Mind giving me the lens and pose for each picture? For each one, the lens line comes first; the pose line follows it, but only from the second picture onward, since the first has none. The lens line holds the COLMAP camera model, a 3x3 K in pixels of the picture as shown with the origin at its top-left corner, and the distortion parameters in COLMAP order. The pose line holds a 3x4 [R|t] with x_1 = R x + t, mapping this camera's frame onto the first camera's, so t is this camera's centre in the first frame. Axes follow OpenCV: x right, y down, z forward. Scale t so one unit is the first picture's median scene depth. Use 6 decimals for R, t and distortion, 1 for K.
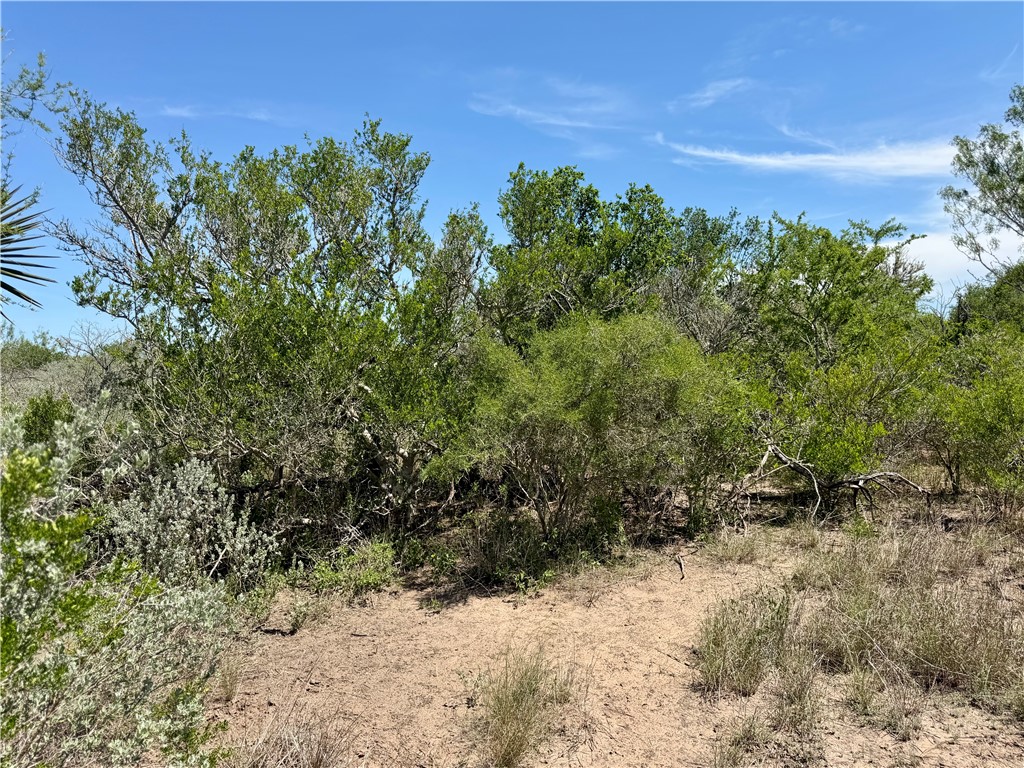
lens RADIAL K [[734.9, 0, 511.9], [0, 734.9, 381.8], [0, 0, 1]] dist [0.001859, -0.004982]
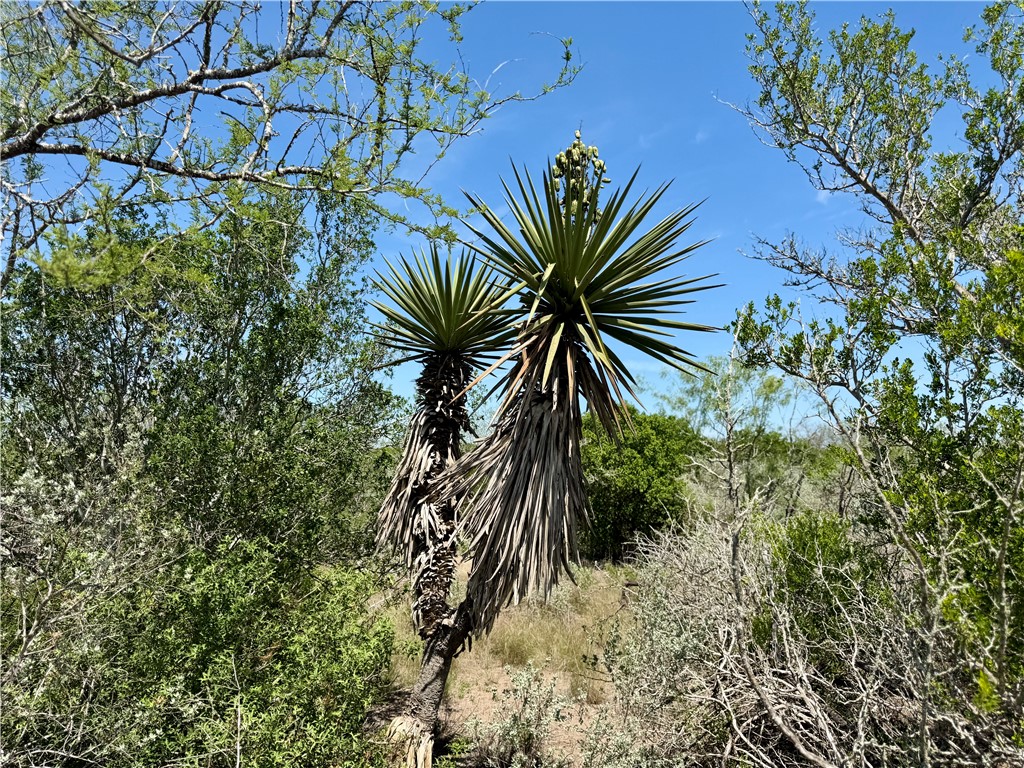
lens RADIAL K [[734.9, 0, 511.9], [0, 734.9, 384.0], [0, 0, 1]] dist [0.001859, -0.004982]
pose [[0.427430, -0.077568, -0.900715, -0.166343], [-0.024803, 0.994931, -0.097452, -0.032742], [0.903708, 0.063994, 0.423339, 0.537753]]
